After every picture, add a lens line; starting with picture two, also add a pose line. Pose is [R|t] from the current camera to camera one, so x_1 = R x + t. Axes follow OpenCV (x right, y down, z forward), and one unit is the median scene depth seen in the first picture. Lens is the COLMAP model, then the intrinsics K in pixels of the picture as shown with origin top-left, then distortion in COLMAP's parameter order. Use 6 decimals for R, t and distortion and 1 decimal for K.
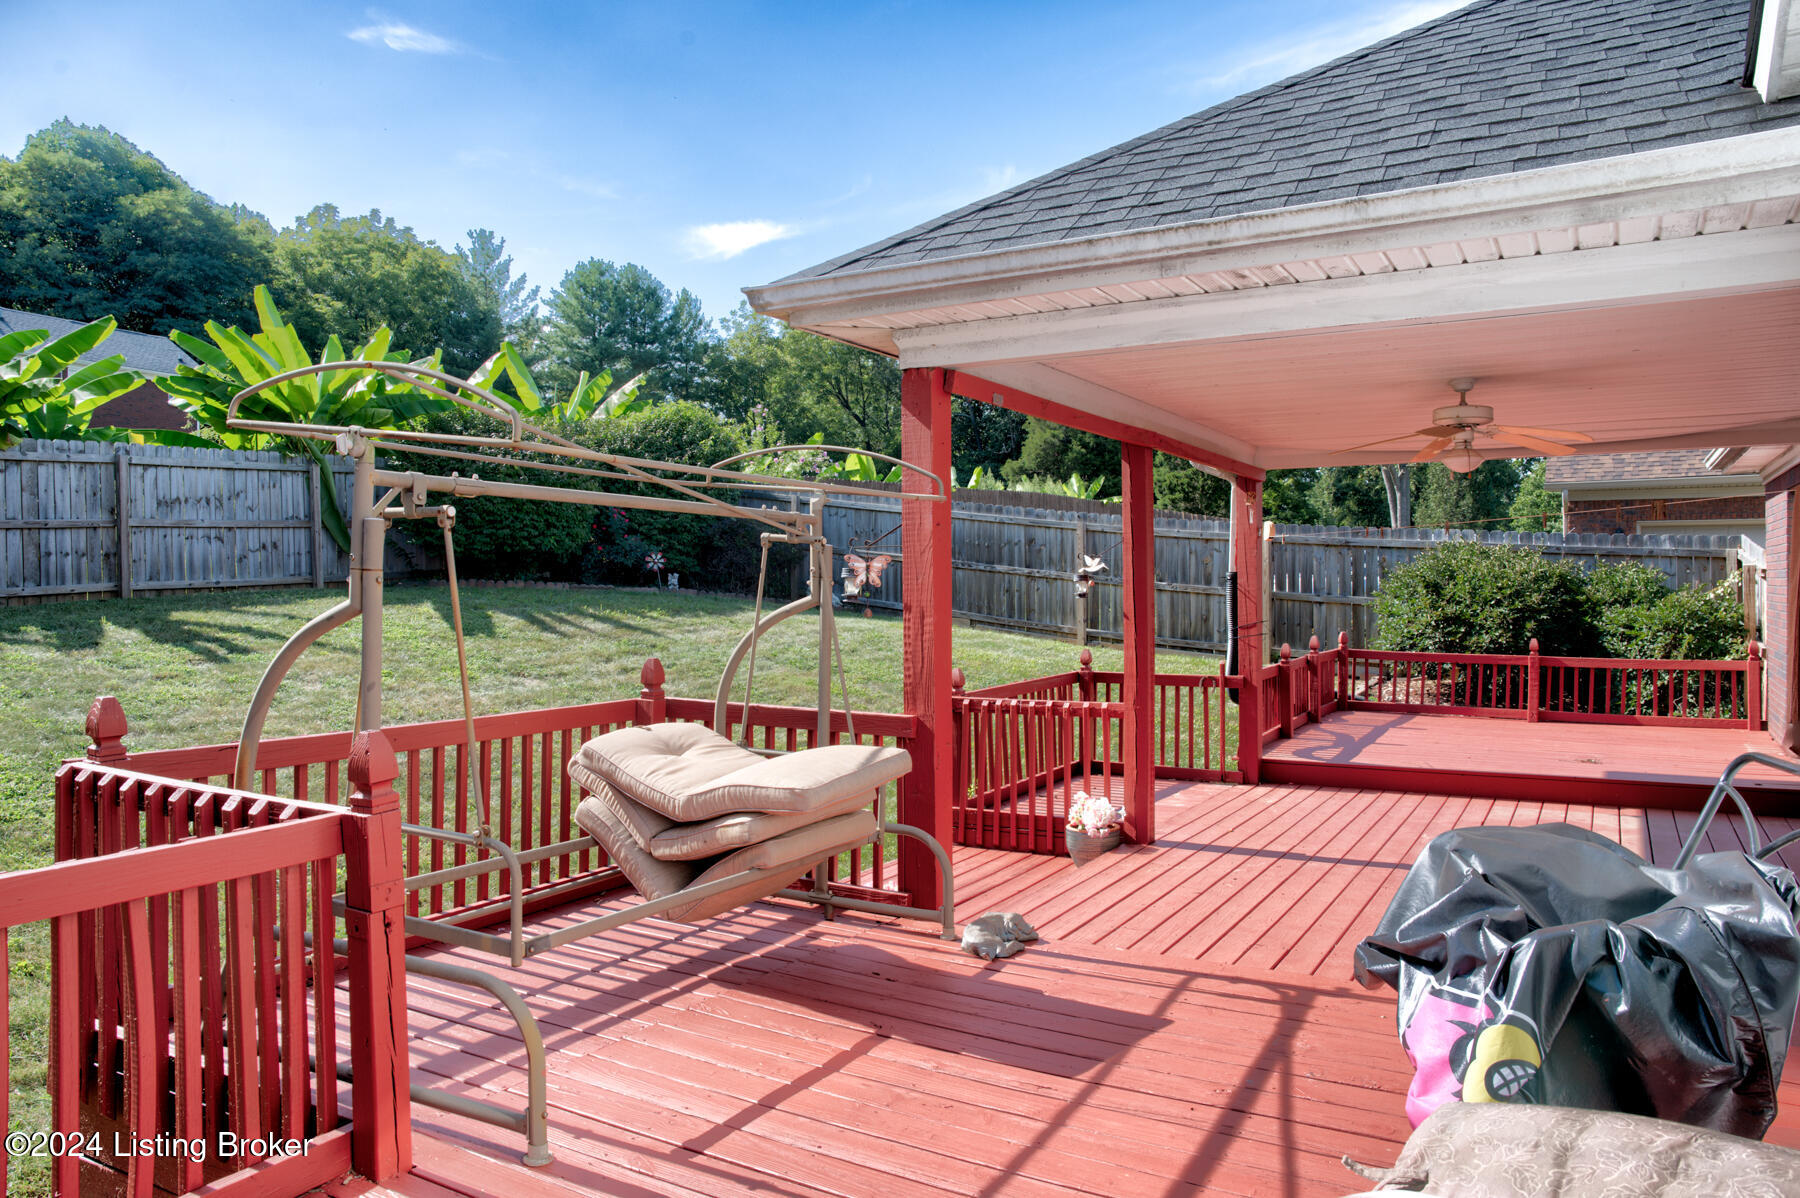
lens RADIAL K [[1240.1, 0, 900.0], [0, 1240.1, 587.0], [0, 0, 1]] dist [-0.002047, 0.010551]
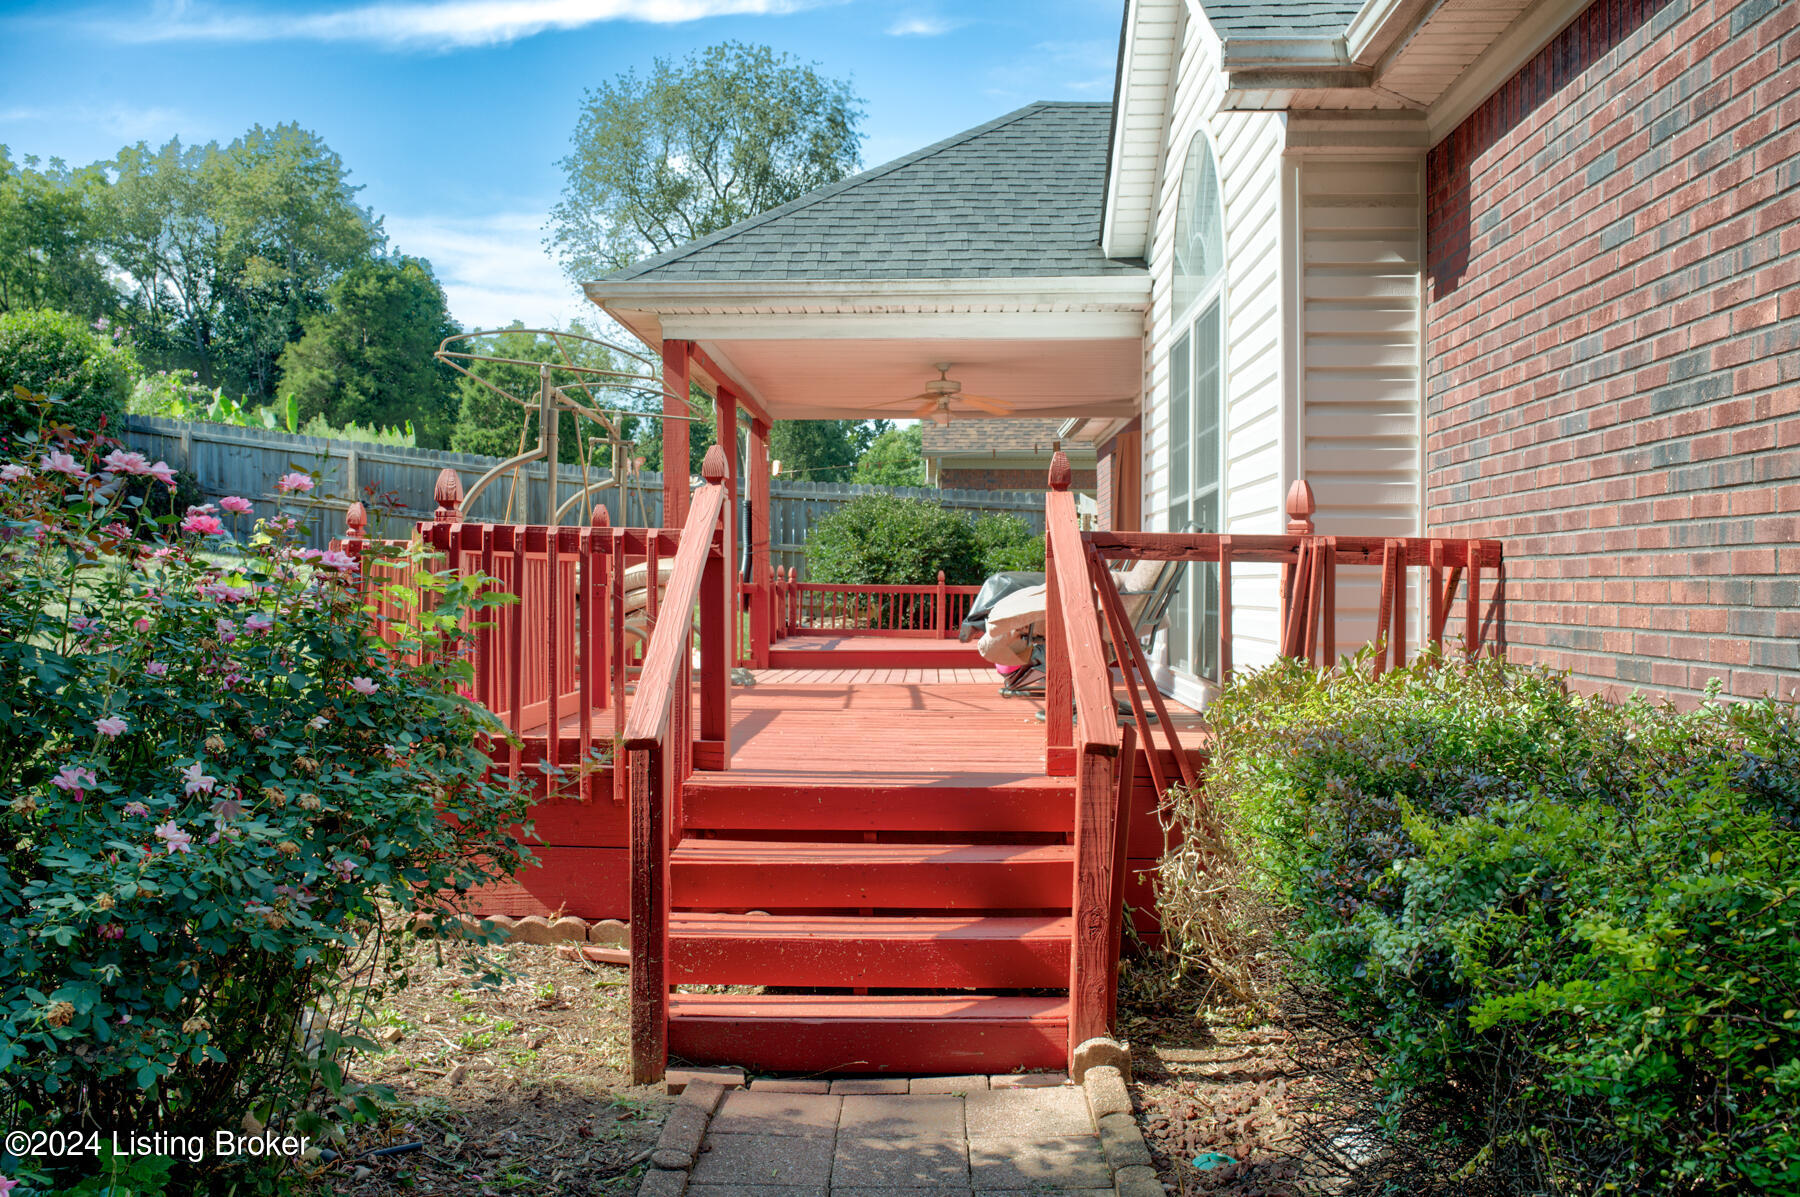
lens RADIAL K [[1662.6, 0, 896.9], [0, 1662.6, 599.3], [0, 0, 1]] dist [-0.023684, 0.000000]
pose [[0.879556, -0.004142, 0.475777, -0.284308], [0.001479, 0.999981, 0.005972, 0.055811], [-0.475793, -0.004549, 0.879546, -0.388360]]
